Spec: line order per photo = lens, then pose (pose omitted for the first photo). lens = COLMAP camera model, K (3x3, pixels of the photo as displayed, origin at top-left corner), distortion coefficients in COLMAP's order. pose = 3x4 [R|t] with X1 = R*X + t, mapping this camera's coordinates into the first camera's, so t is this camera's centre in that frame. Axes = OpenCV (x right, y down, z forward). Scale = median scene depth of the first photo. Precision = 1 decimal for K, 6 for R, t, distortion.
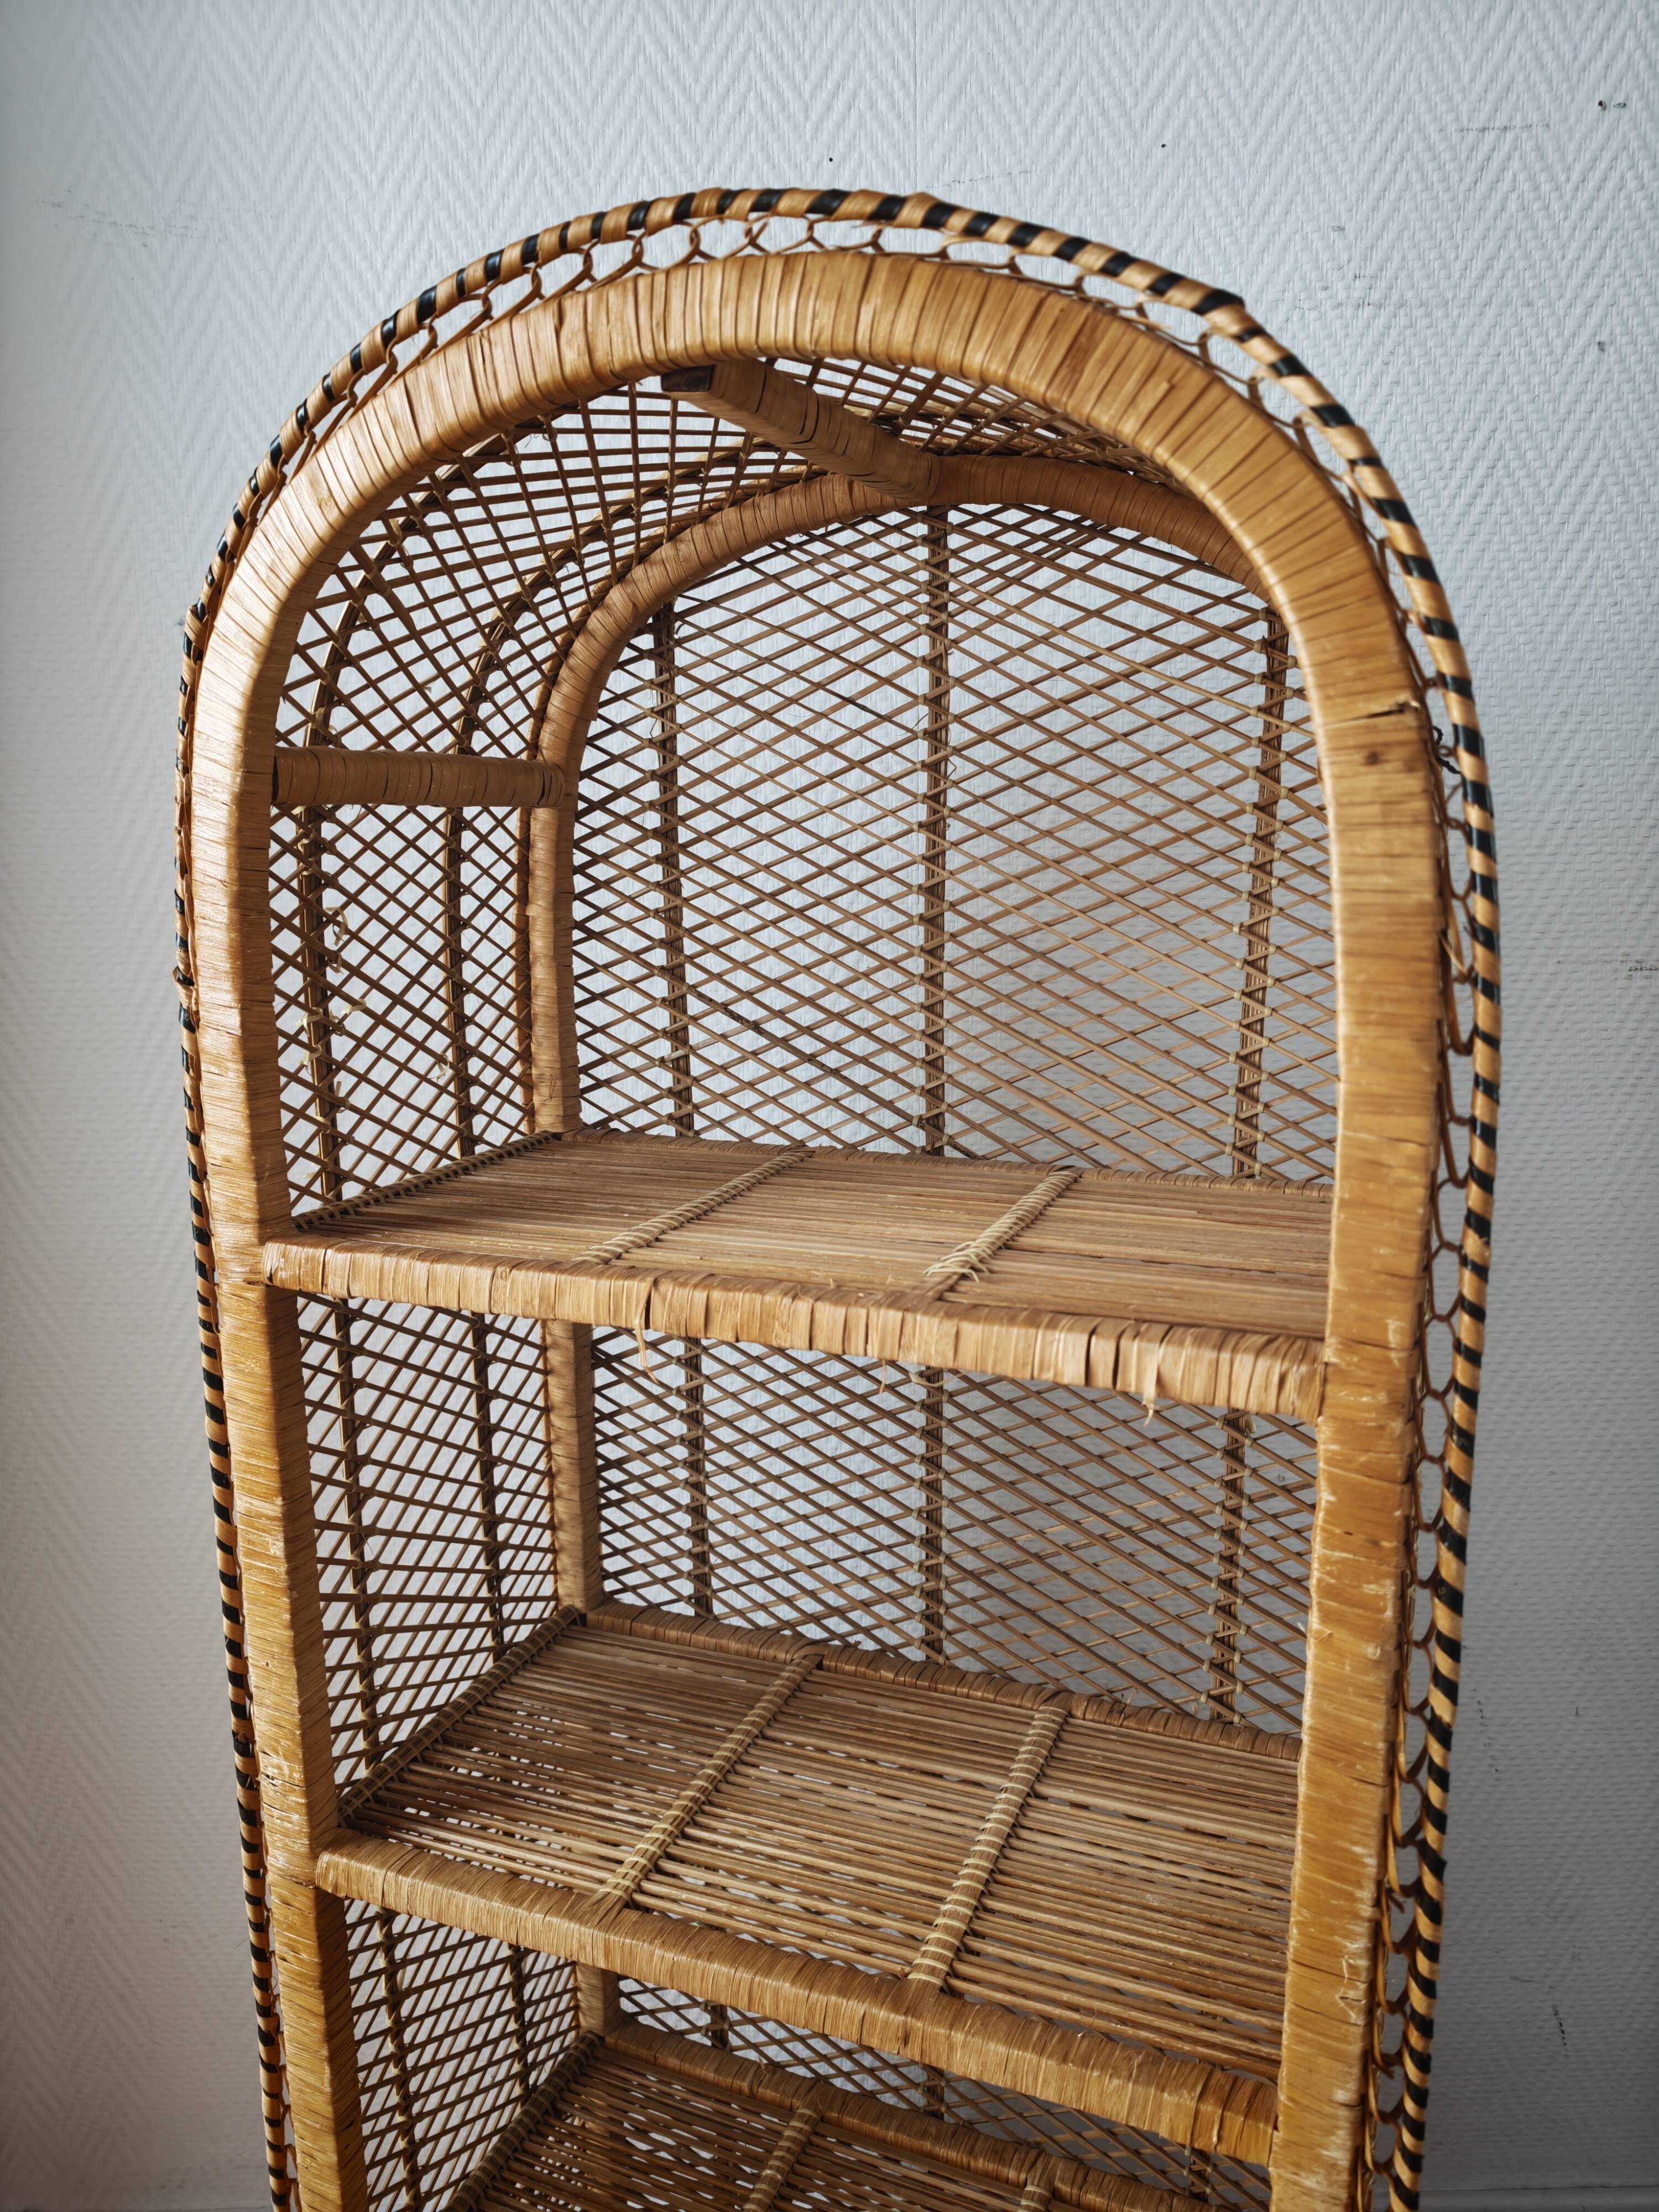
lens RADIAL K [[1589.2, 0, 827.3], [0, 1589.2, 1120.9], [0, 0, 1]] dist [0.023359, -0.056215]
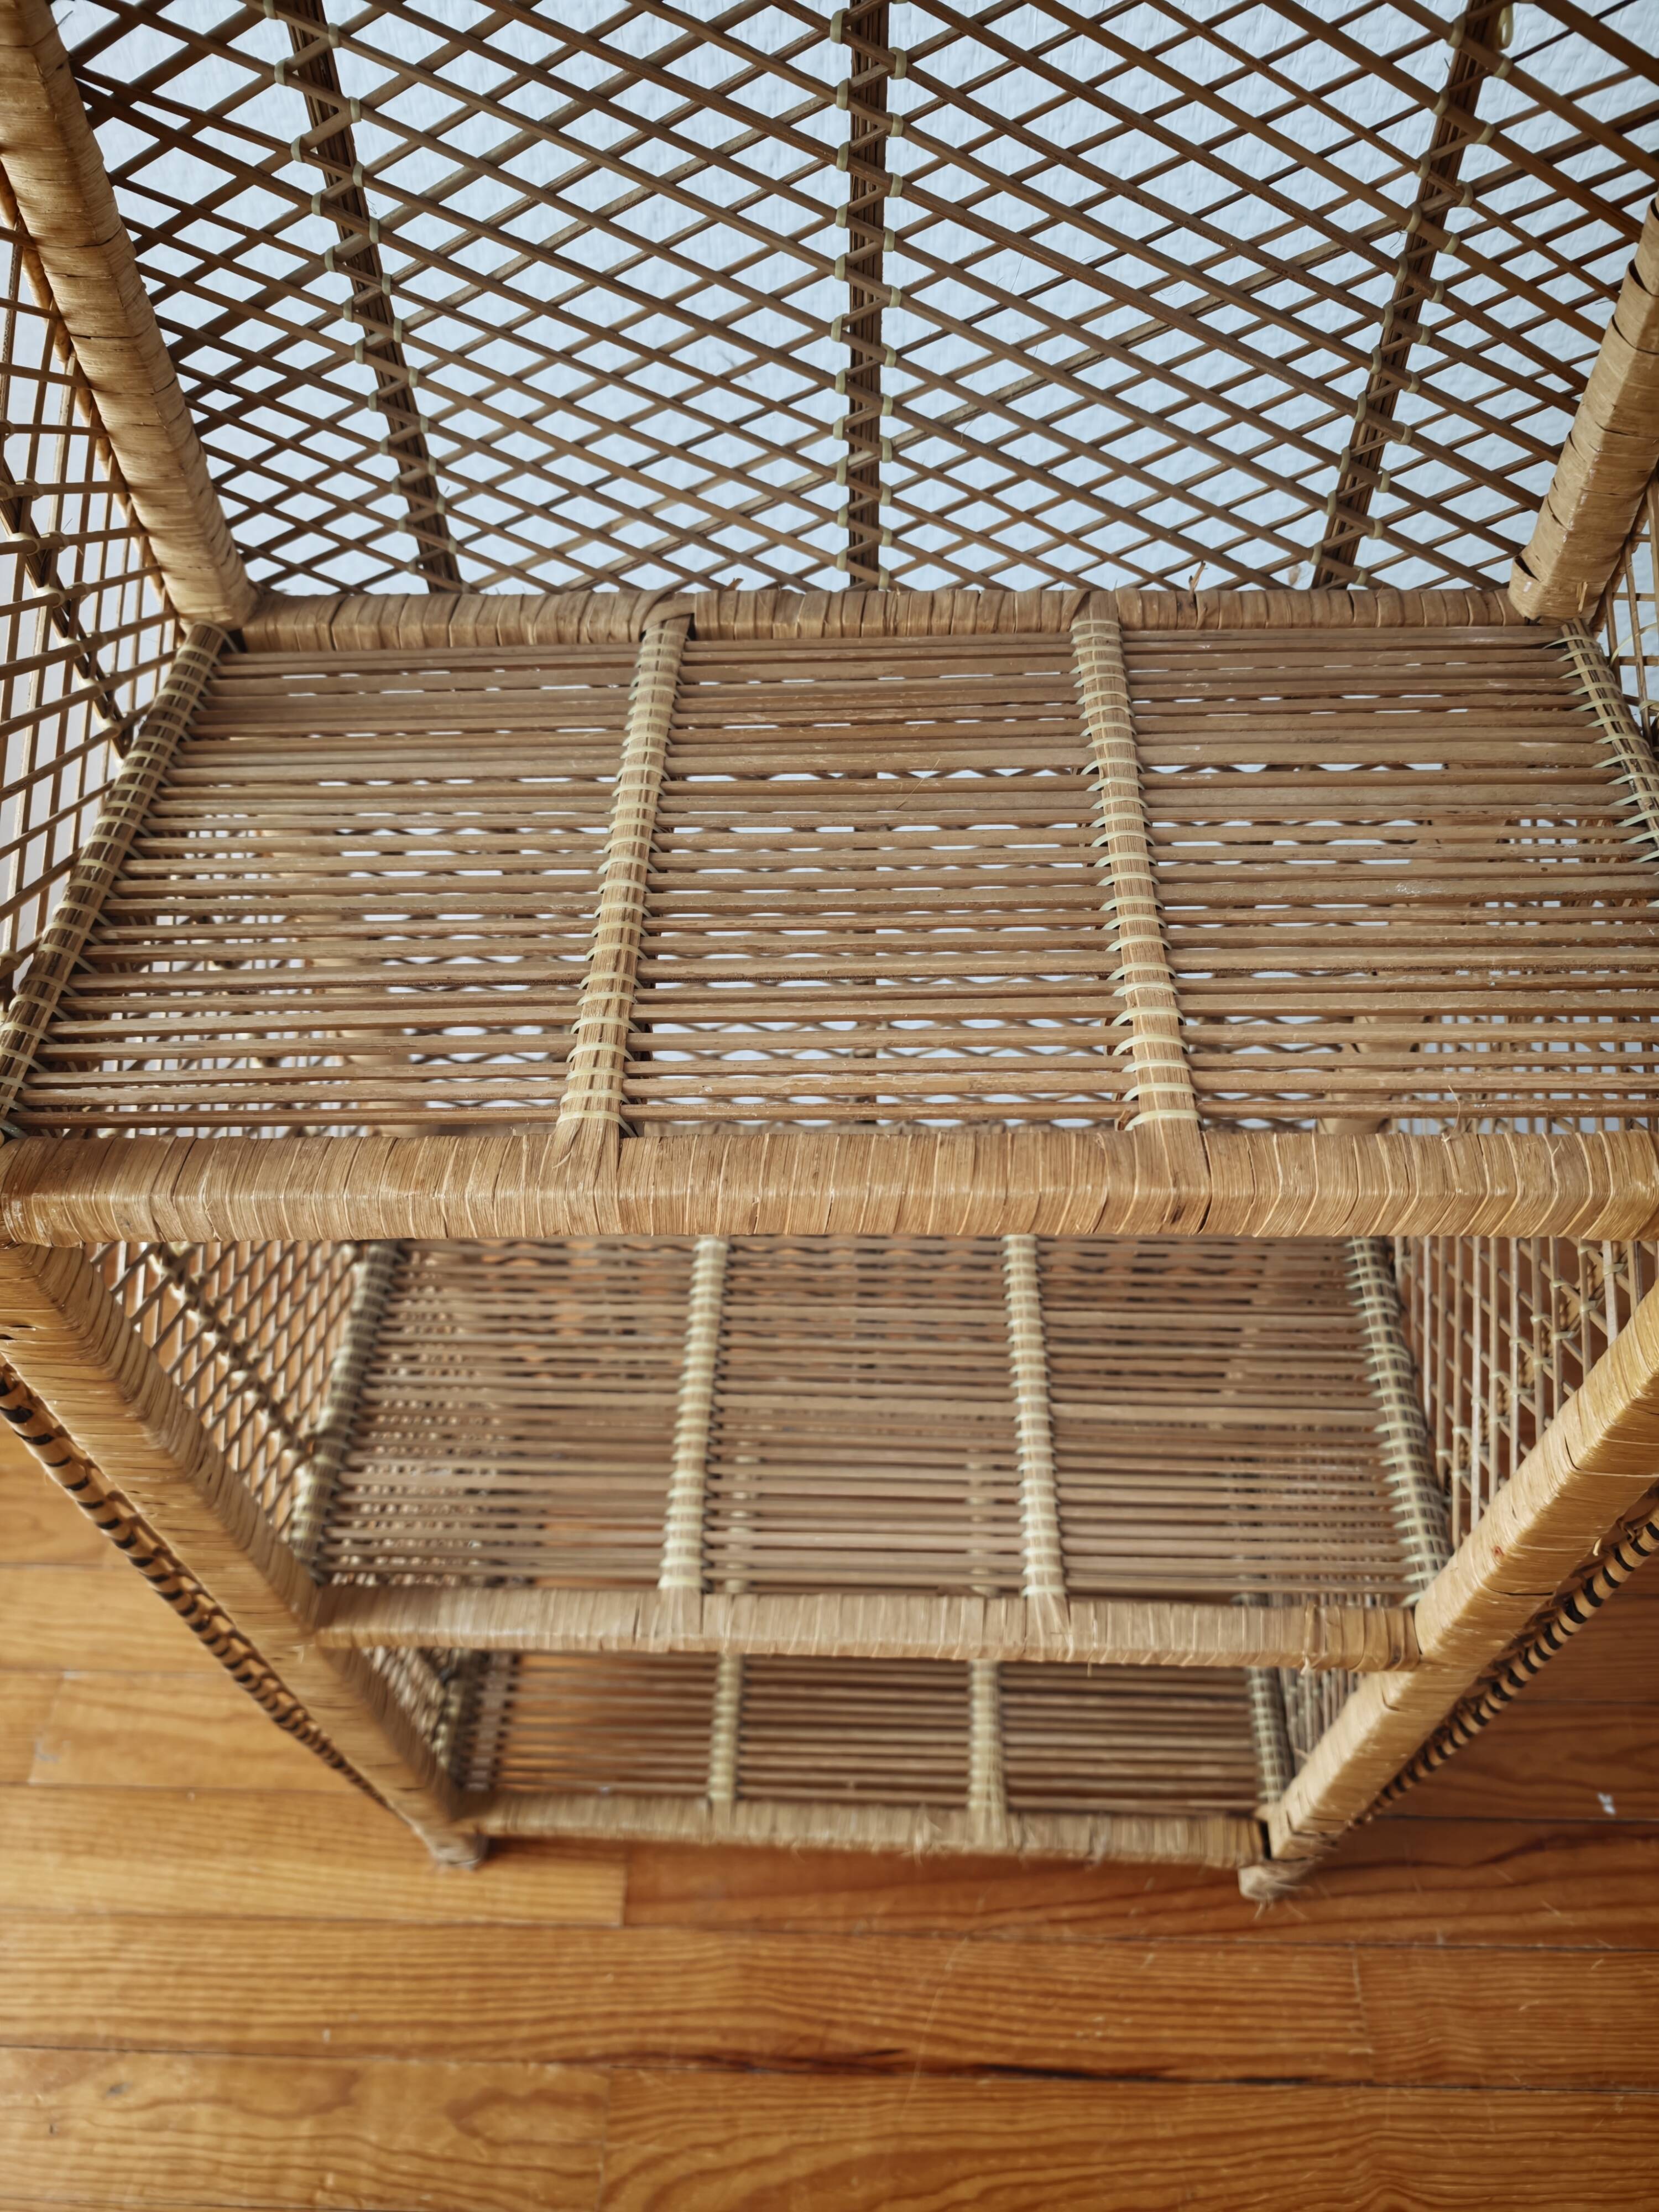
lens RADIAL K [[1592.0, 0, 836.6], [0, 1592.0, 1103.0], [0, 0, 1]] dist [-0.019515, -0.007112]
pose [[0.930984, -0.287199, 0.225357, -0.151530], [0.074444, 0.753701, 0.652988, 0.104639], [-0.357389, -0.591145, 0.723063, 0.506320]]
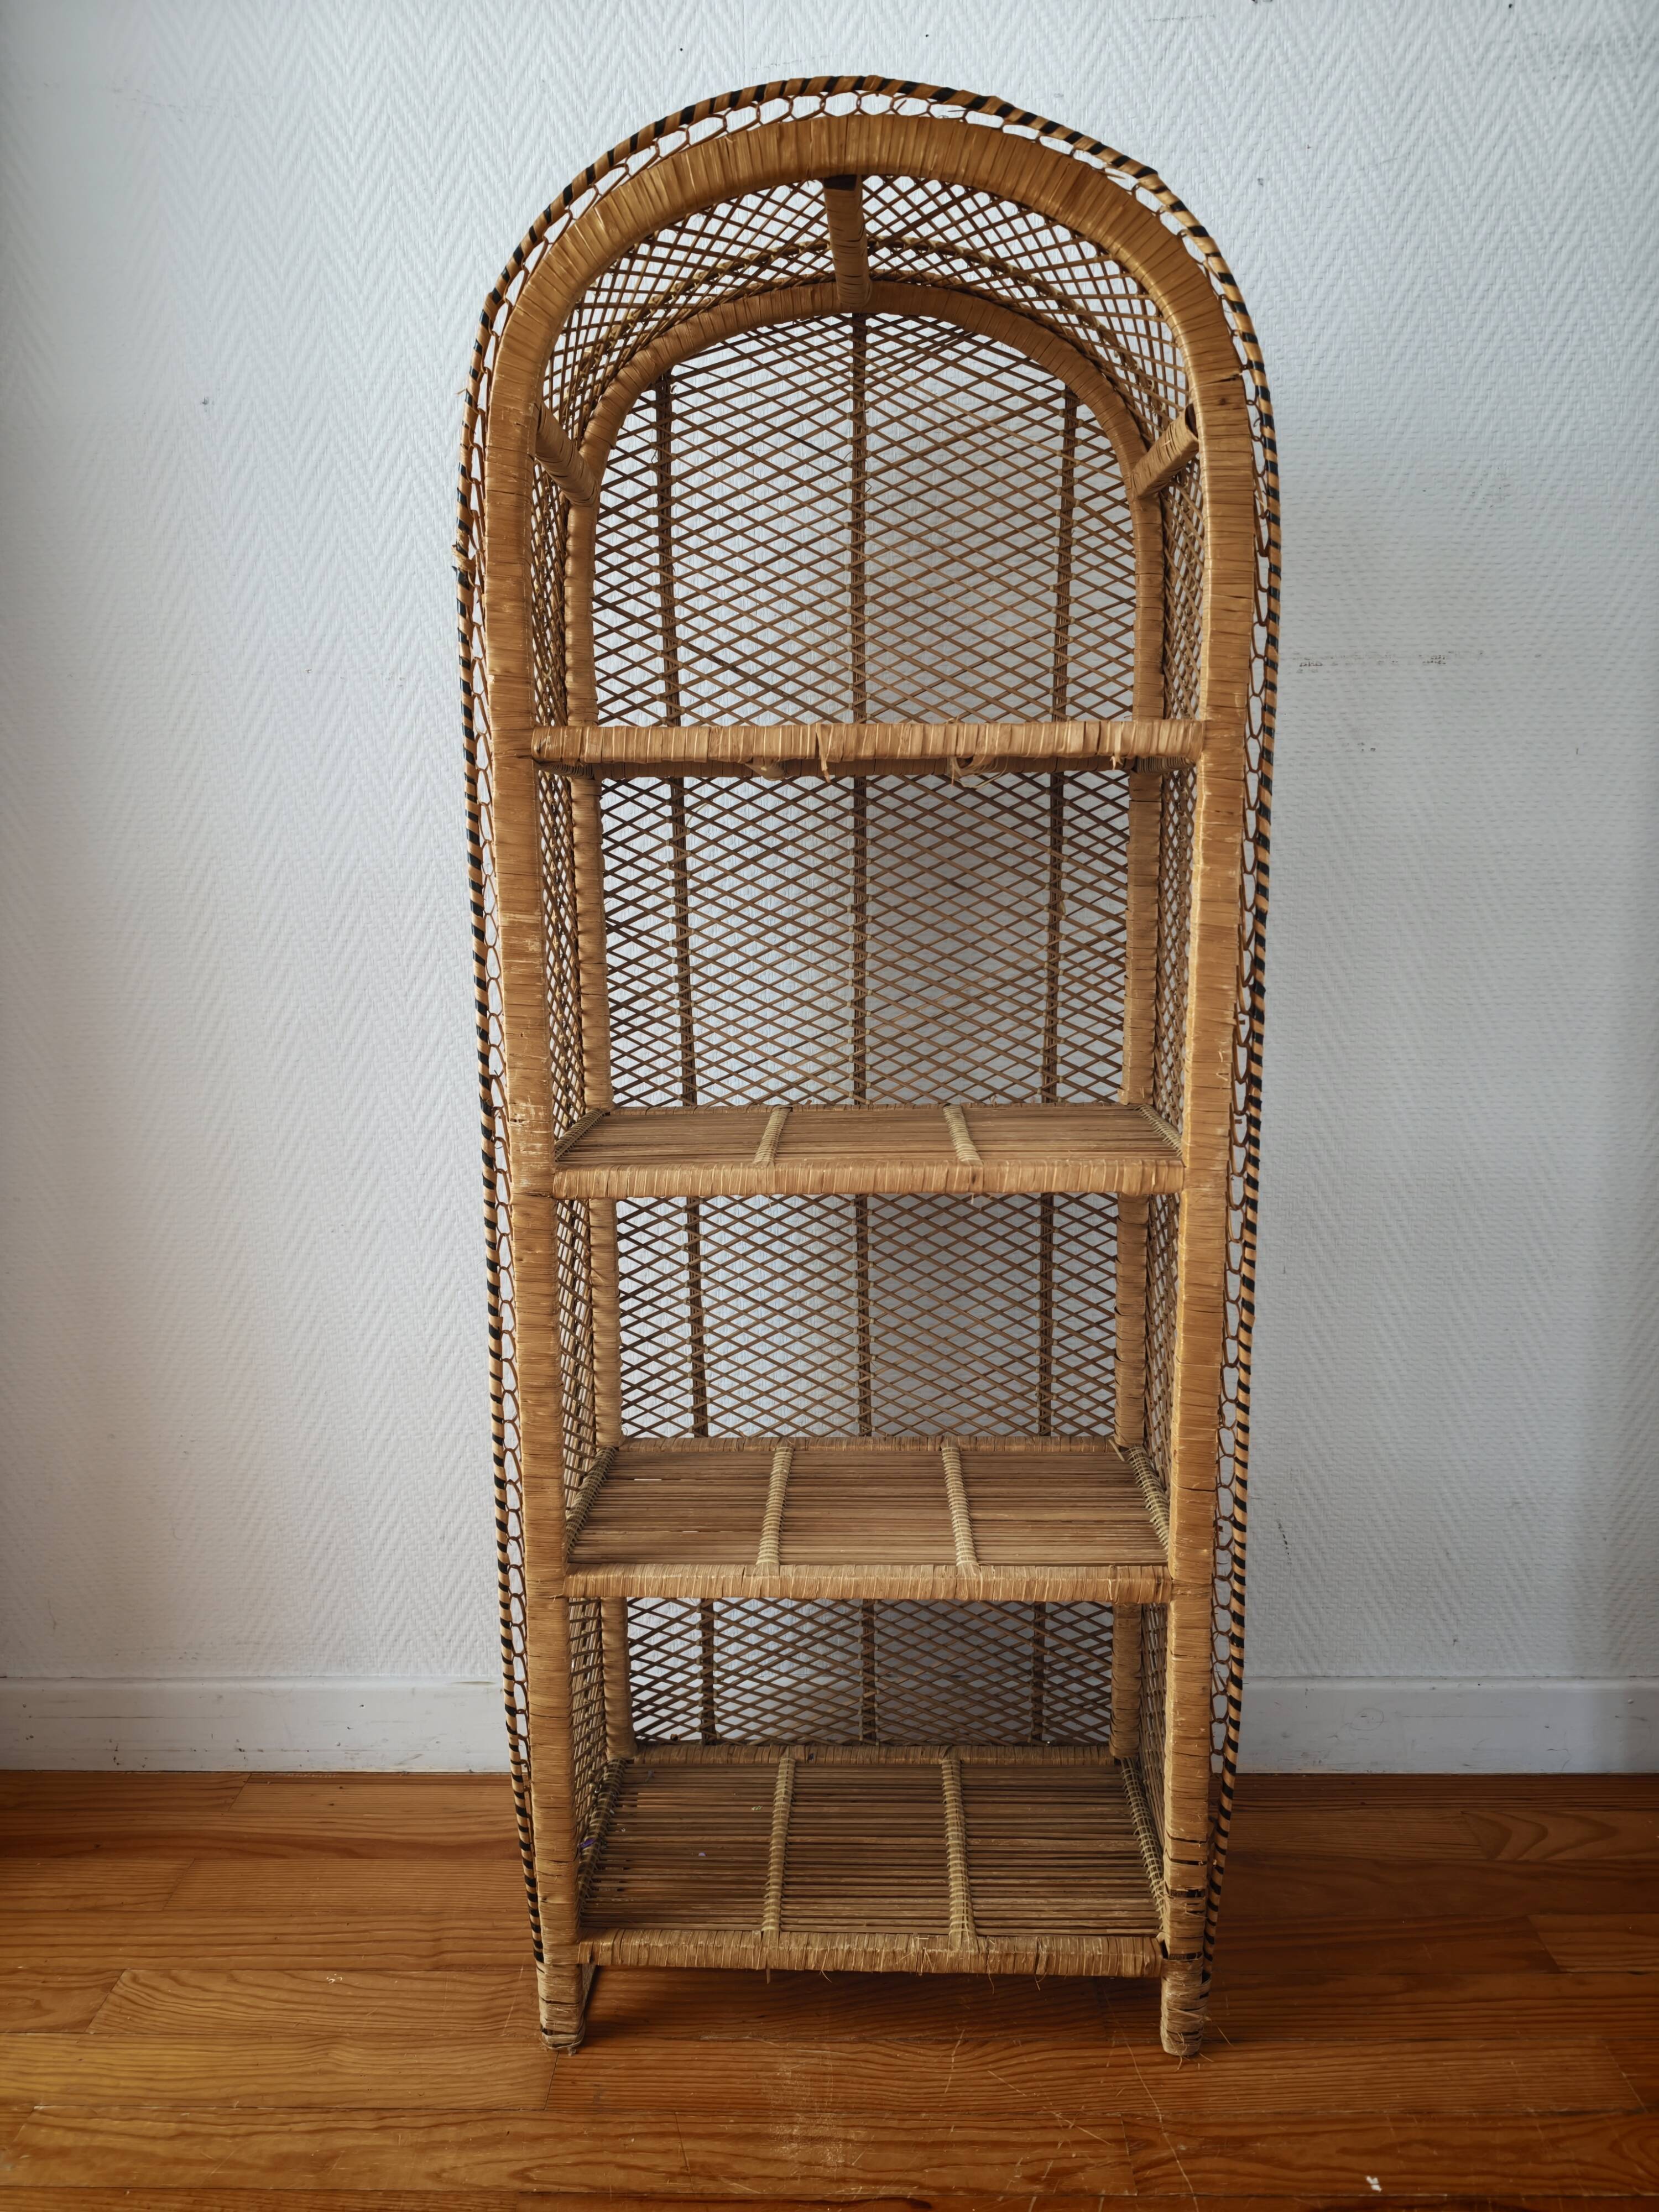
lens RADIAL K [[1589.2, 0, 851.5], [0, 1589.2, 1117.5], [0, 0, 1]] dist [0.023359, -0.056215]
pose [[0.927630, -0.067240, 0.367397, -0.545018], [0.075090, 0.997152, -0.007096, 0.398150], [-0.365873, 0.034170, 0.930037, -0.417470]]
